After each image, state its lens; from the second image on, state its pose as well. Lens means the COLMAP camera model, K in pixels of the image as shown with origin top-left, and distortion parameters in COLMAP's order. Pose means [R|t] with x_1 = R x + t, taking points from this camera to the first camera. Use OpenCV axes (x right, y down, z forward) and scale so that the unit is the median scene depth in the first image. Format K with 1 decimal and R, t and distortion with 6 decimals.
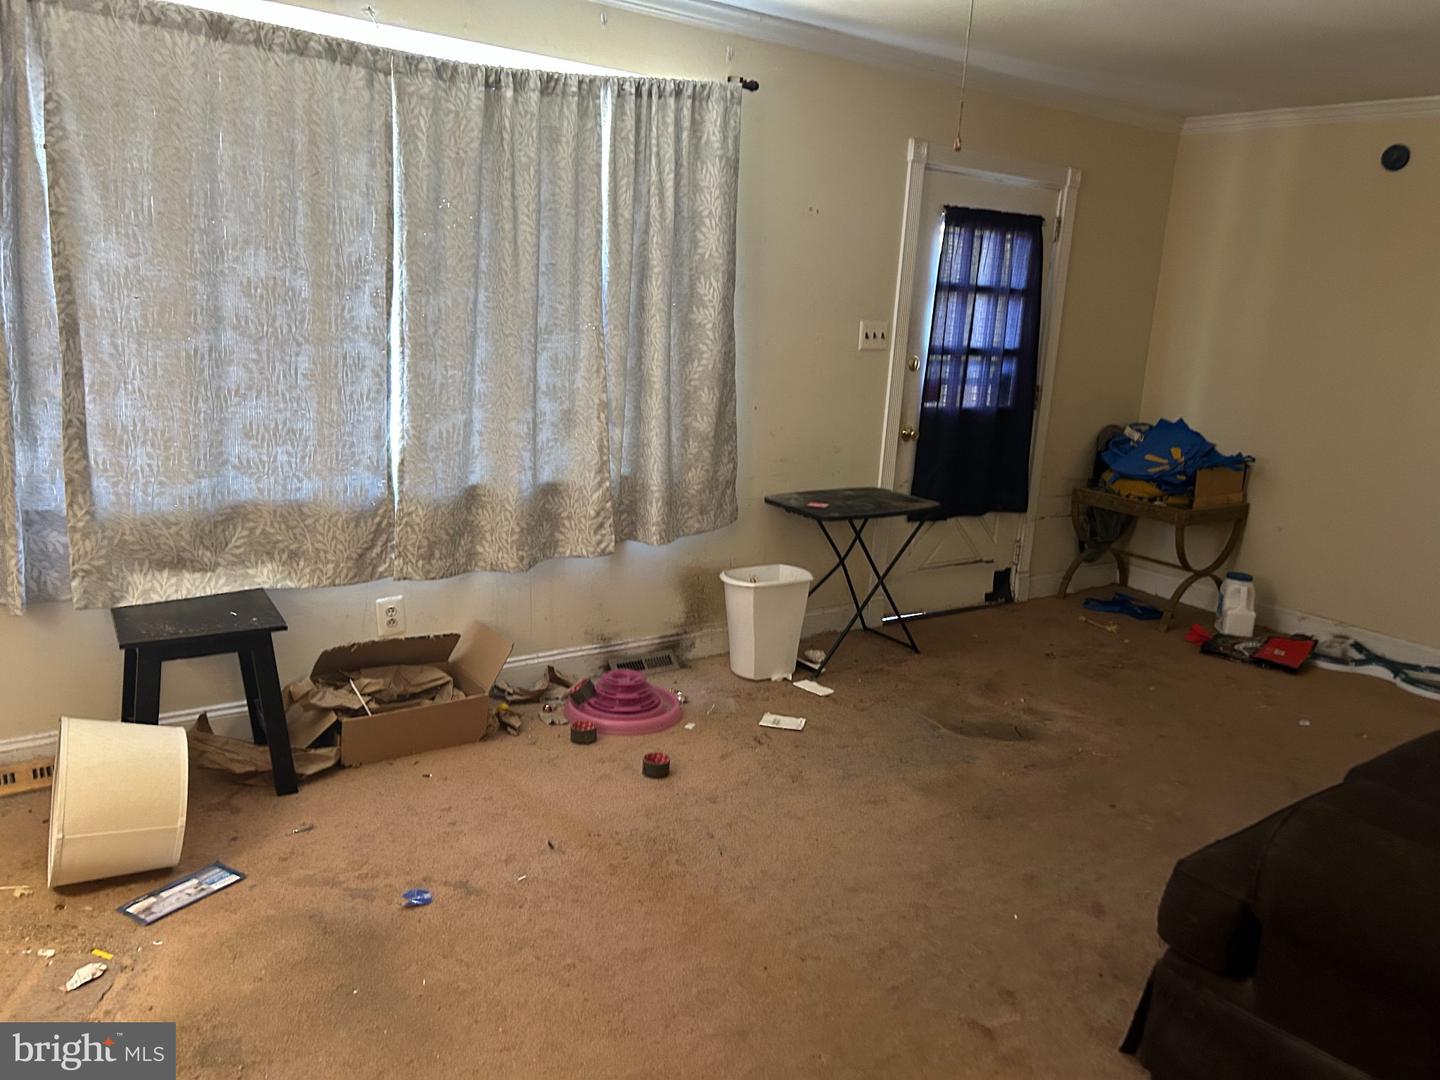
lens RADIAL K [[1095.0, 0, 722.2], [0, 1095.0, 537.0], [0, 0, 1]] dist [0.036175, -0.029196]
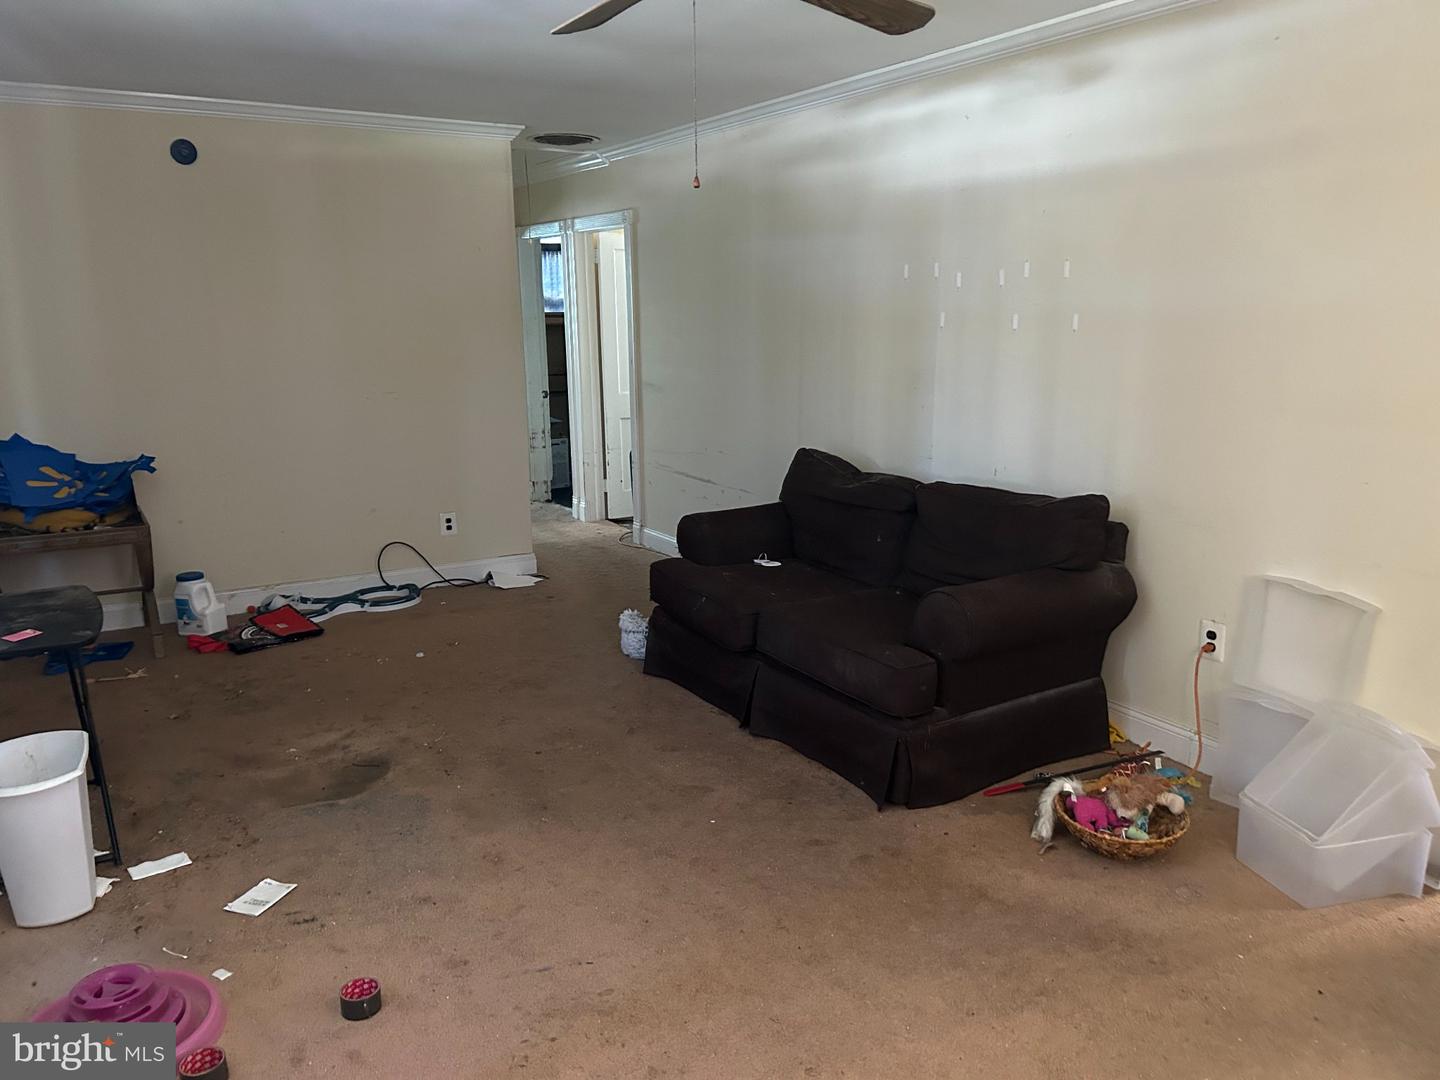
lens RADIAL K [[1095.0, 0, 723.5], [0, 1095.0, 542.0], [0, 0, 1]] dist [0.036175, -0.029196]
pose [[0.080054, -0.271847, 0.959005, -0.525140], [0.232653, 0.940616, 0.247213, -0.155249], [-0.969260, 0.203325, 0.138546, 0.501711]]
